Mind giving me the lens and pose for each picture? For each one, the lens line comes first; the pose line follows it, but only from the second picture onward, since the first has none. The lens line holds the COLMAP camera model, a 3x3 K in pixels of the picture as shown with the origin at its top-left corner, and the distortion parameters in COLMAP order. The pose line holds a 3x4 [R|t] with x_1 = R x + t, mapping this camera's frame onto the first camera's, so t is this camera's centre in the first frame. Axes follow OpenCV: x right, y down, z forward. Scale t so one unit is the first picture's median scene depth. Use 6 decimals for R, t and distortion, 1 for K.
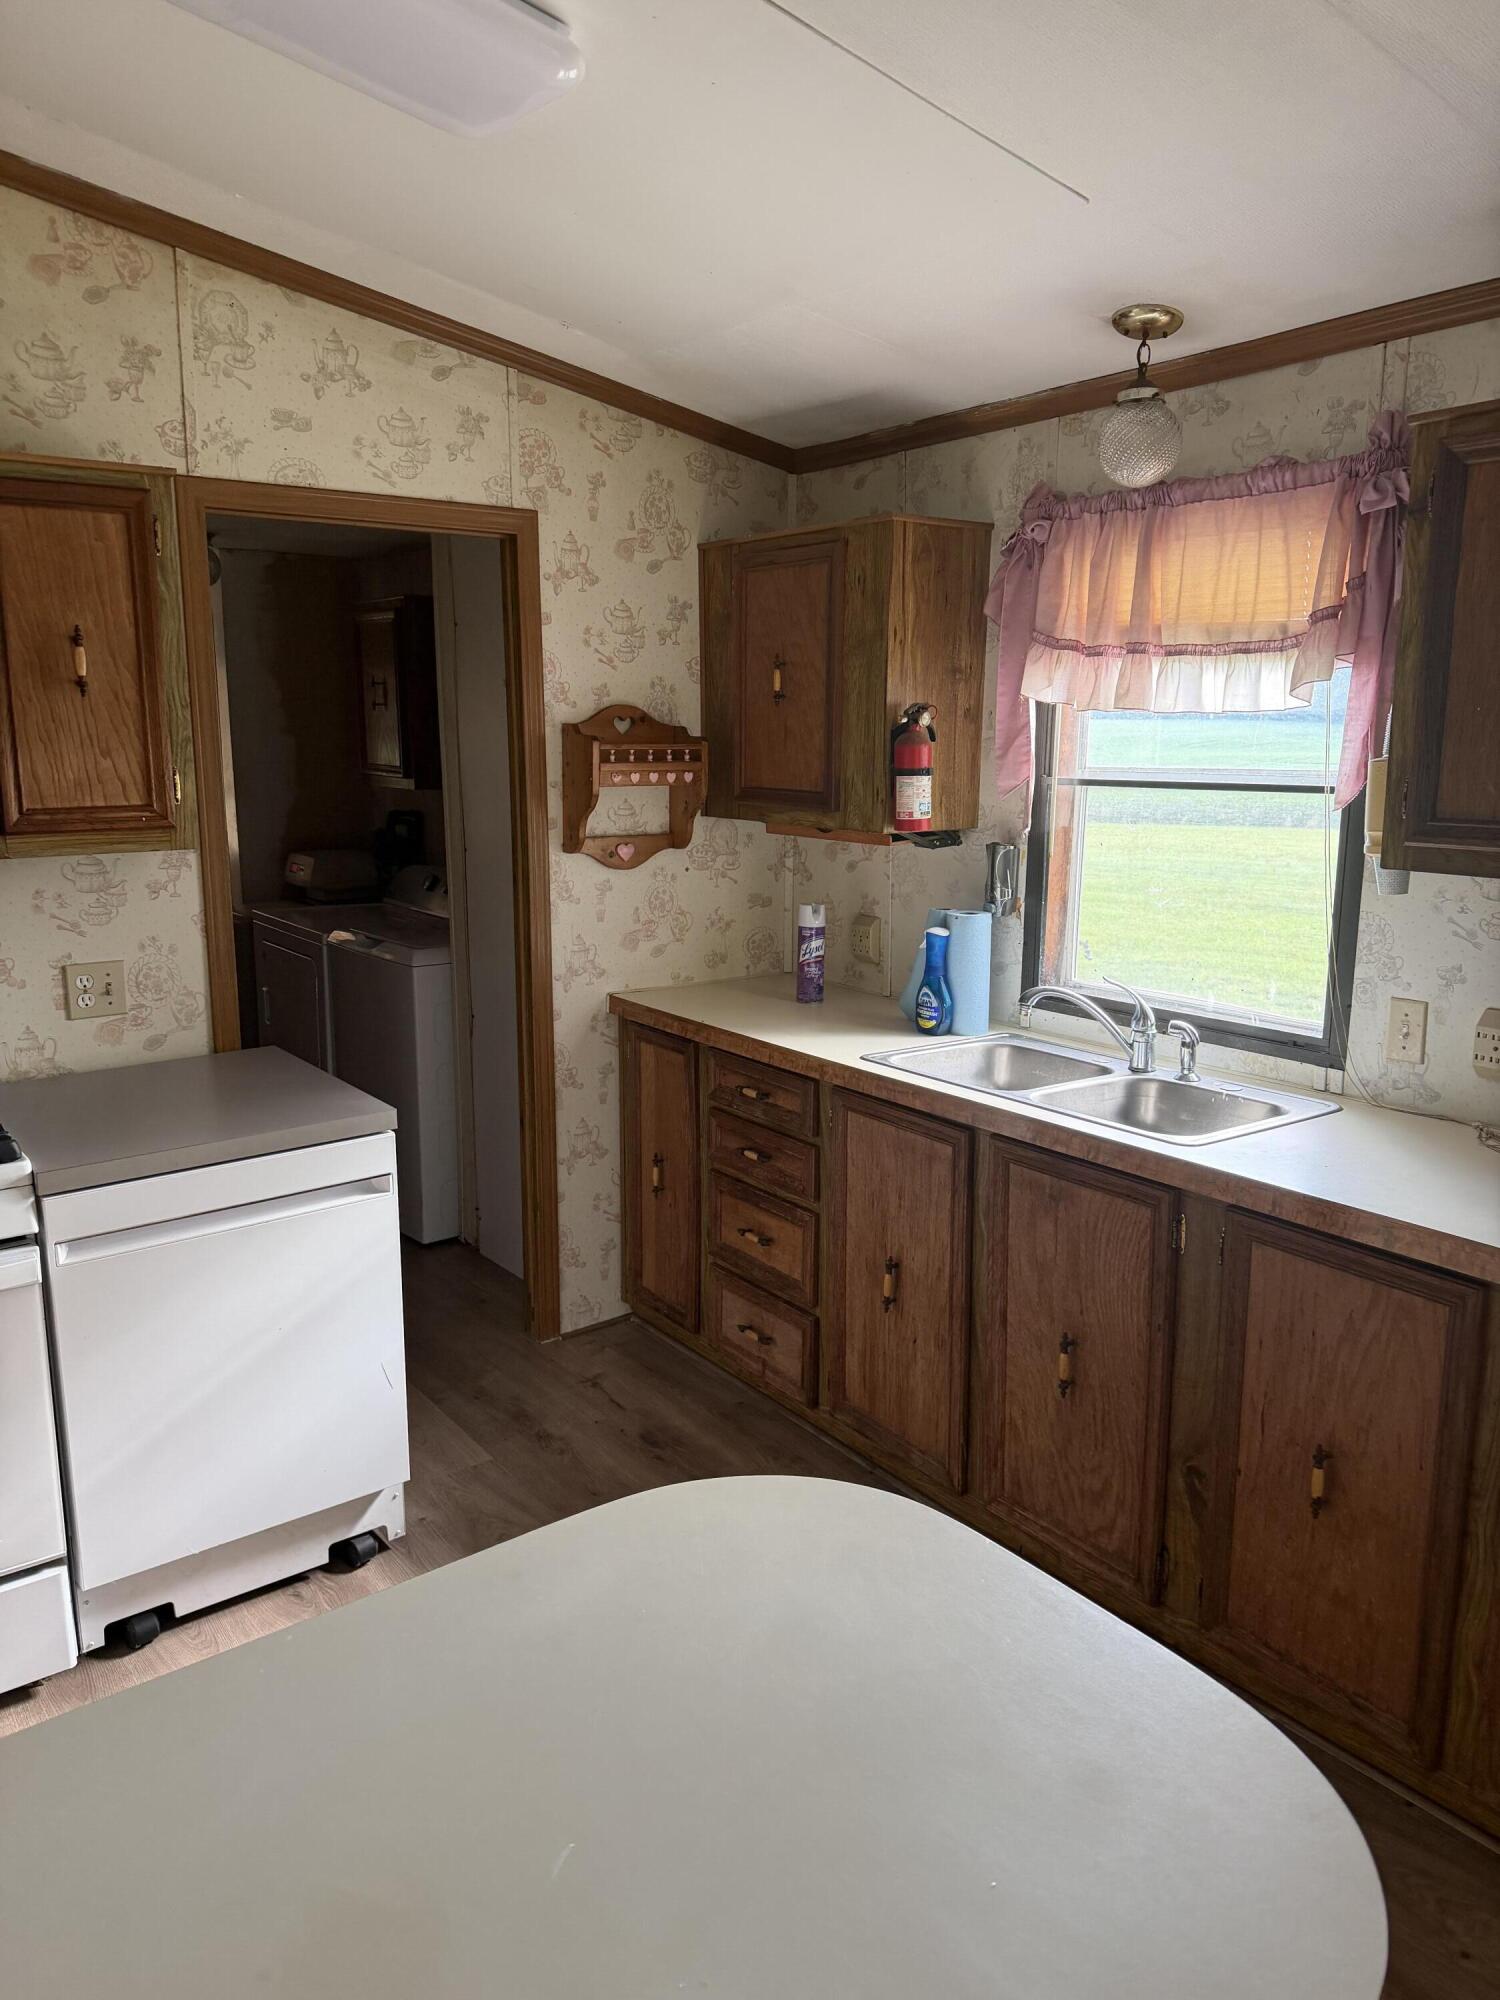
lens RADIAL K [[1393.1, 0, 741.6], [0, 1393.1, 1006.5], [0, 0, 1]] dist [0.037765, -0.055887]
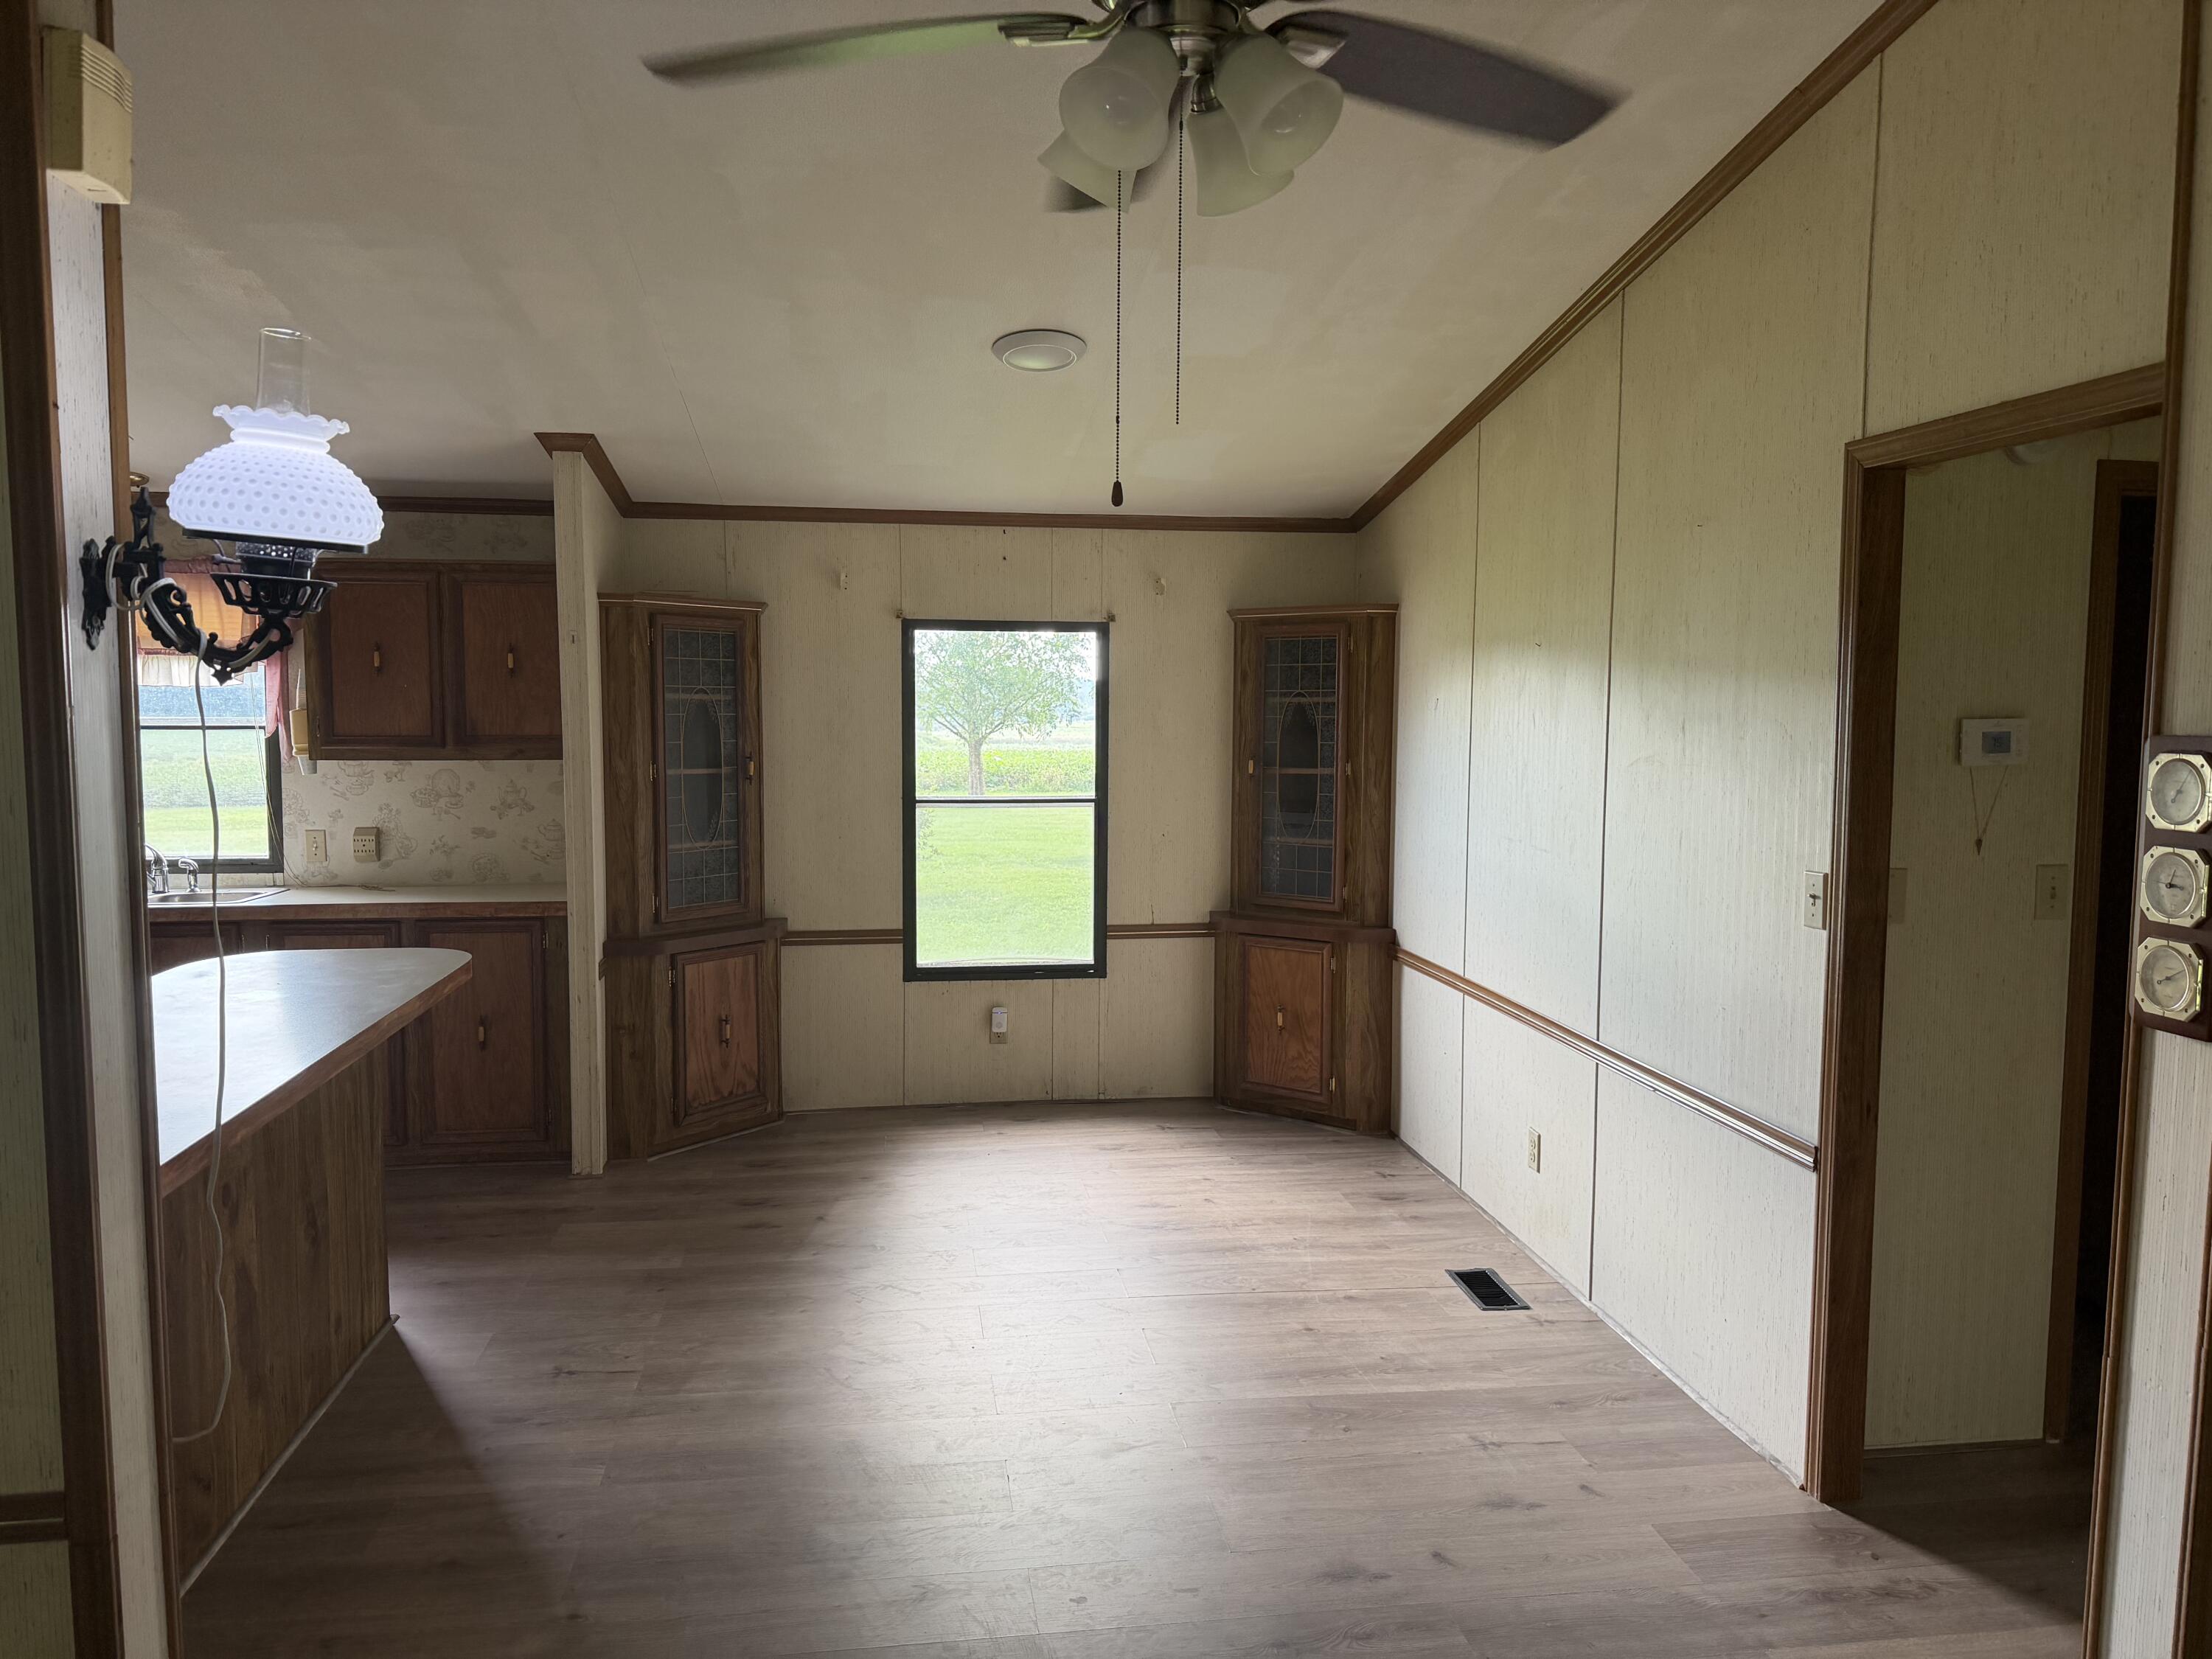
lens RADIAL K [[1540.7, 0, 1107.6], [0, 1540.7, 825.0], [0, 0, 1]] dist [0.037765, -0.055887]
pose [[0.471351, -0.064318, 0.879598, -0.827873], [0.165073, 0.986146, -0.016349, 0.186417], [-0.866360, 0.152904, 0.475437, -0.913711]]
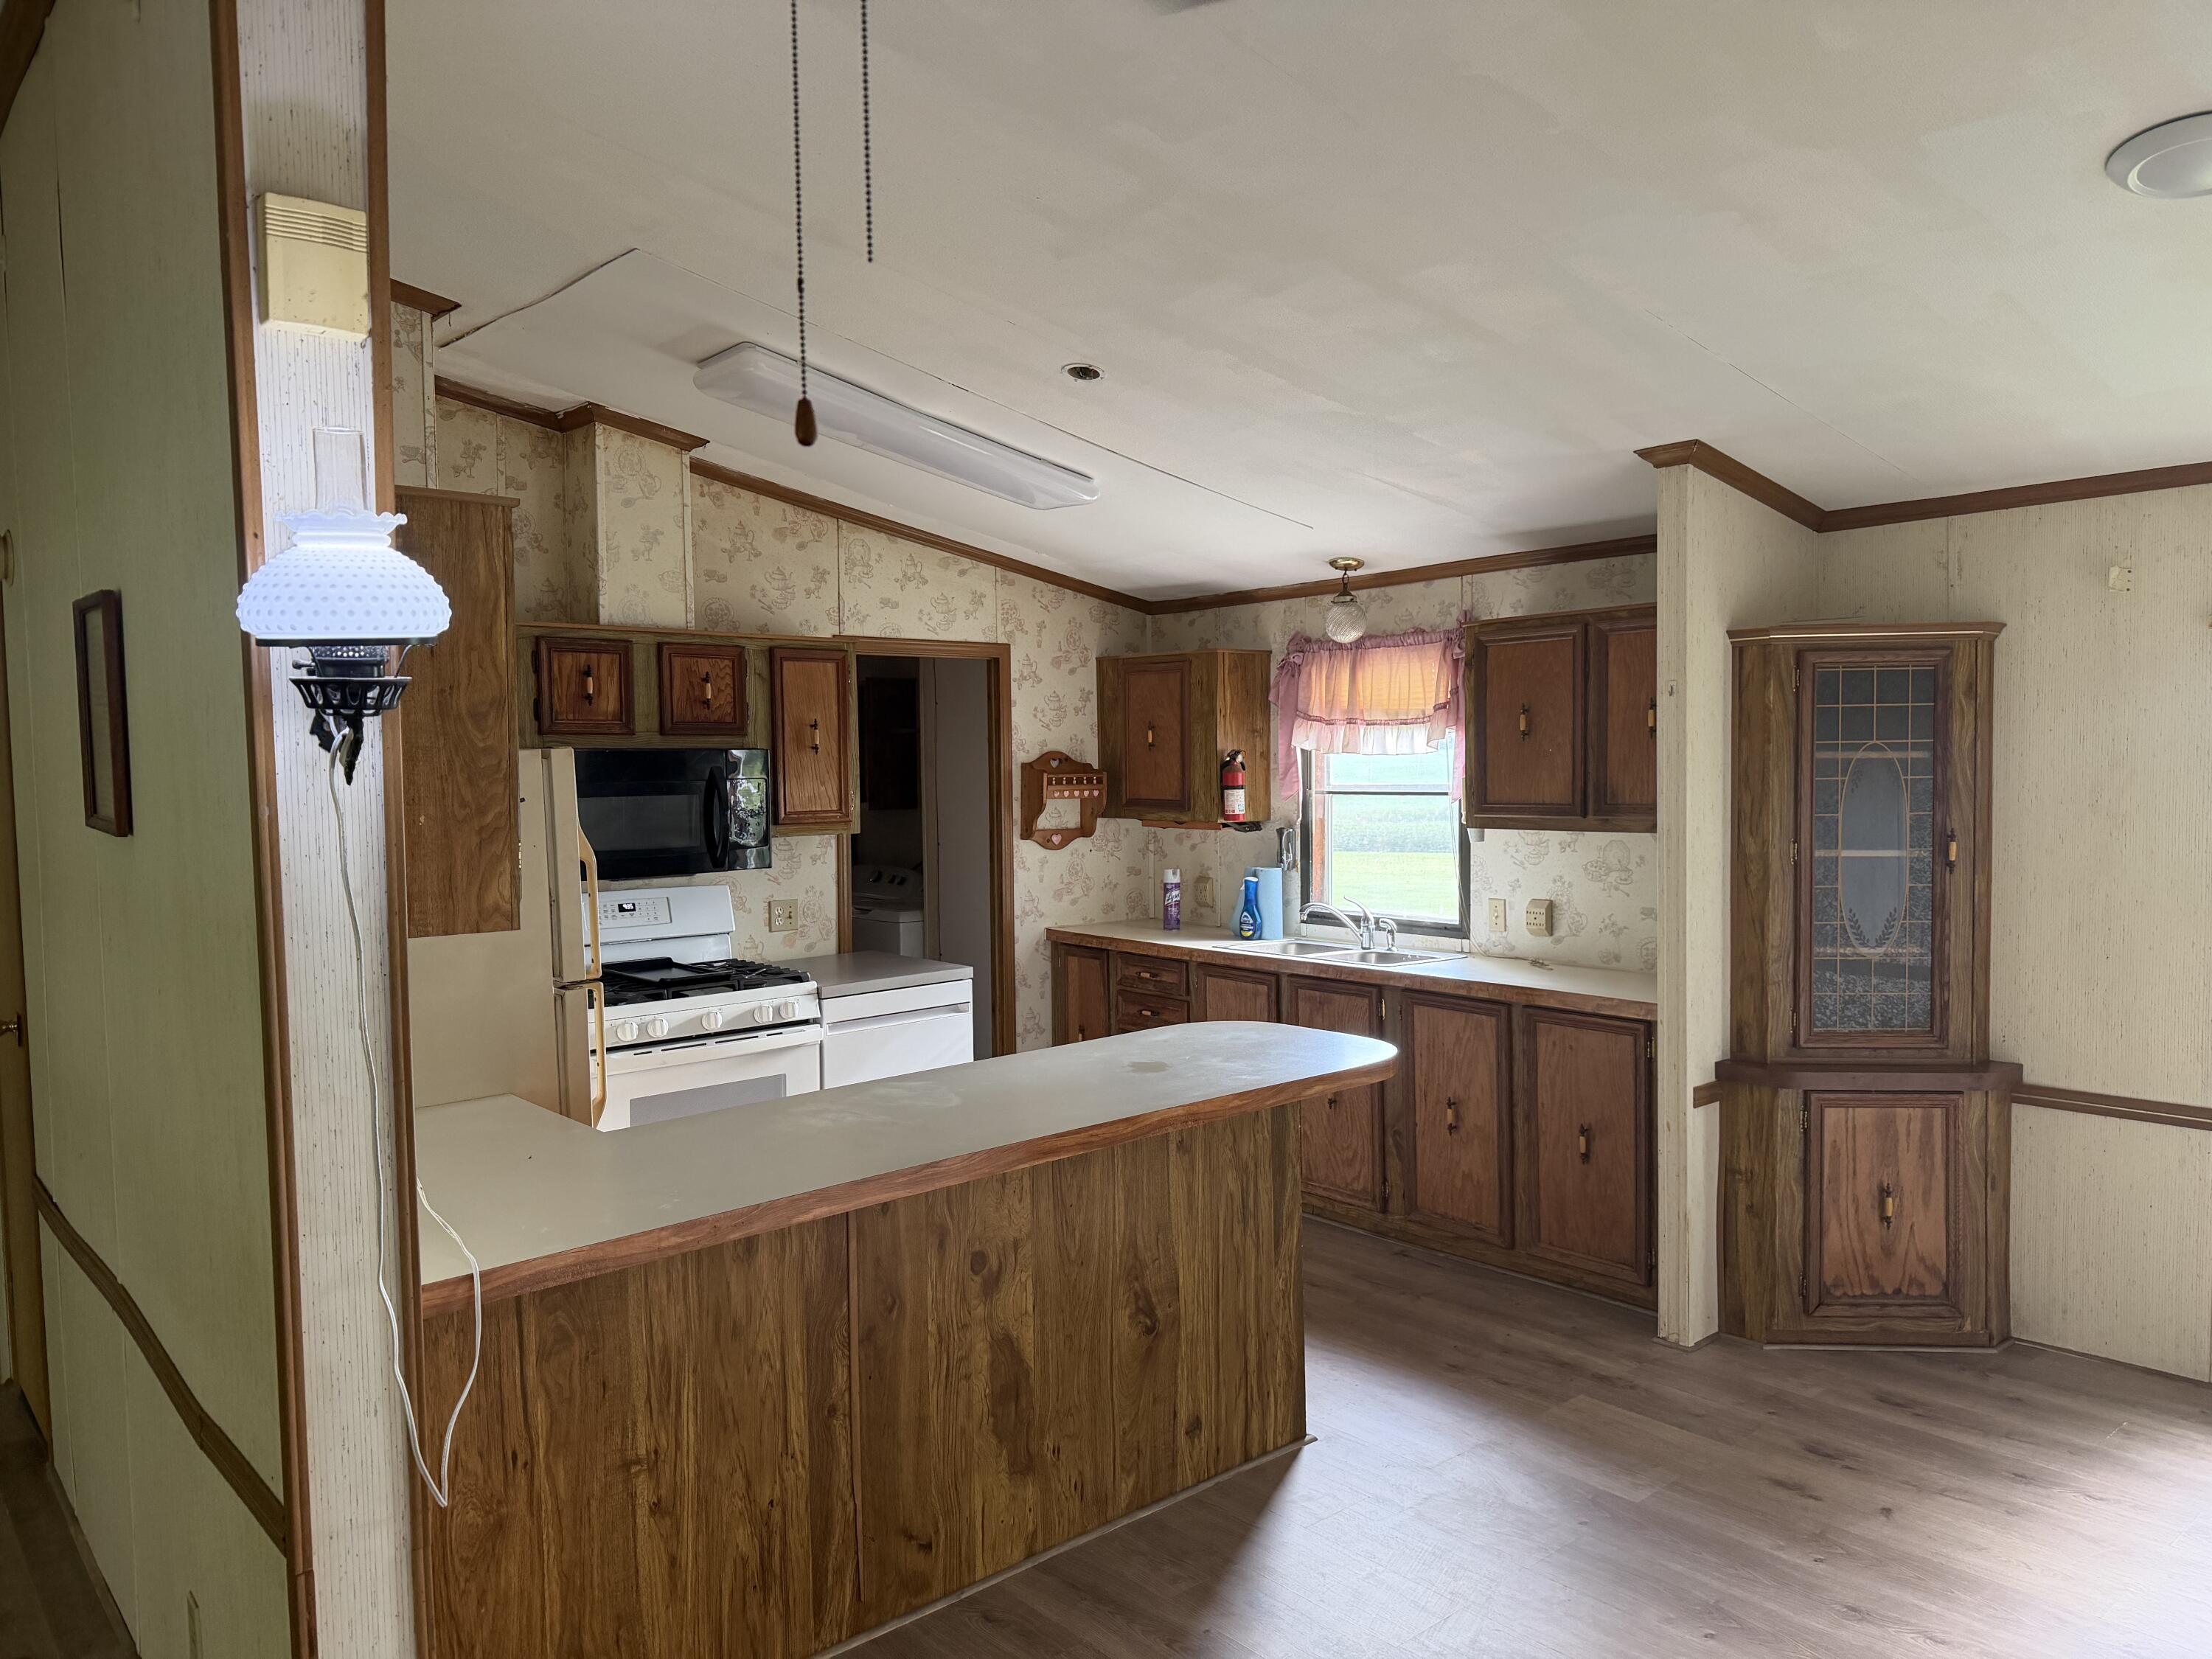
lens RADIAL K [[1540.7, 0, 1093.5], [0, 1540.7, 822.4], [0, 0, 1]] dist [0.037765, -0.055887]
pose [[0.997588, -0.014581, 0.067868, -0.199358], [0.024977, 0.987605, -0.154959, 0.184086], [-0.064768, 0.156281, 0.985587, -0.964729]]
